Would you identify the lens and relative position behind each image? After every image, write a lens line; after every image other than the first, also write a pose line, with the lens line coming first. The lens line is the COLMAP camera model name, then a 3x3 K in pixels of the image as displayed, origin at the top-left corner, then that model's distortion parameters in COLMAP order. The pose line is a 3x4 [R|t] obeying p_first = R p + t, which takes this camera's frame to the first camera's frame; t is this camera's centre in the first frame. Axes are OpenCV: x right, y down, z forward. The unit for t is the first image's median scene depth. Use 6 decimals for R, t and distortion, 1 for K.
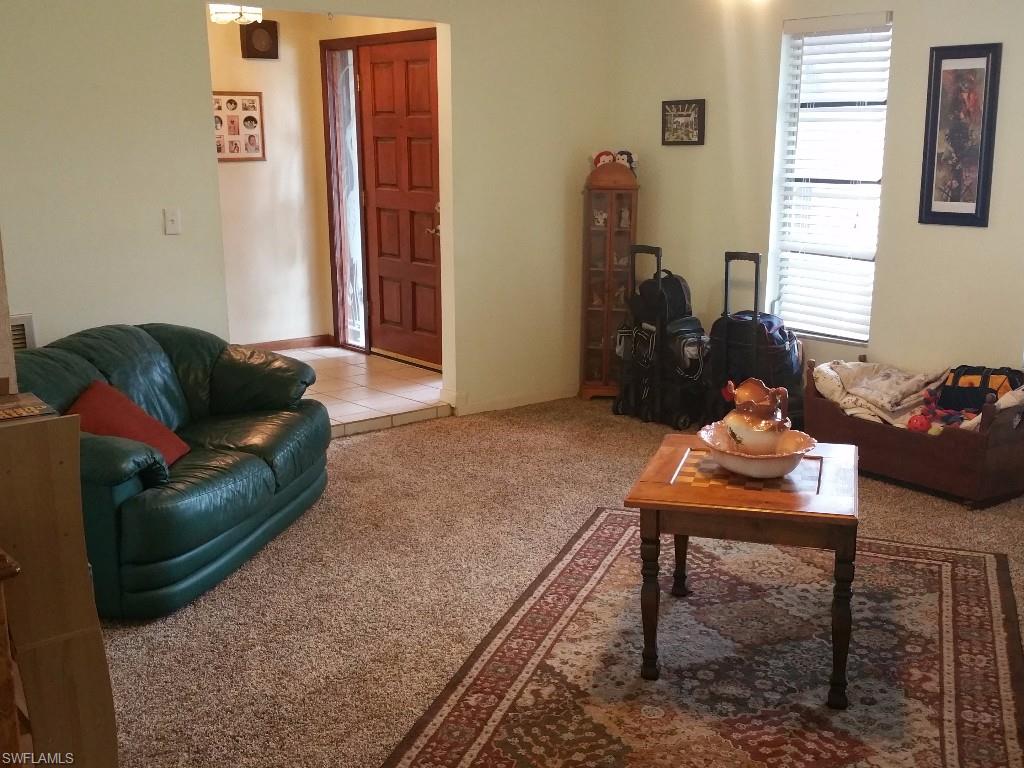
lens RADIAL K [[1109.6, 0, 510.0], [0, 1109.6, 385.0], [0, 0, 1]] dist [0.078009, 0.000000]
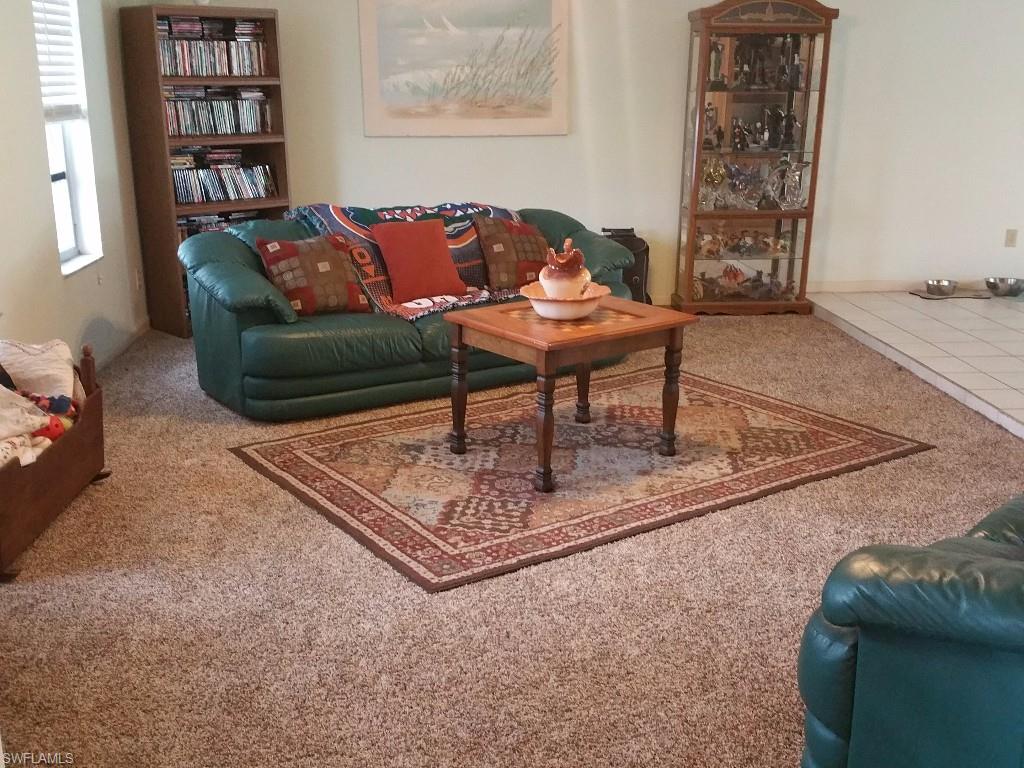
lens RADIAL K [[1109.6, 0, 509.3], [0, 1109.6, 381.7], [0, 0, 1]] dist [0.078009, 0.000000]
pose [[-0.791729, -0.177203, 0.584606, -0.449109], [0.137836, 0.880501, 0.453563, -0.412824], [-0.595118, 0.439679, -0.672694, 1.803080]]
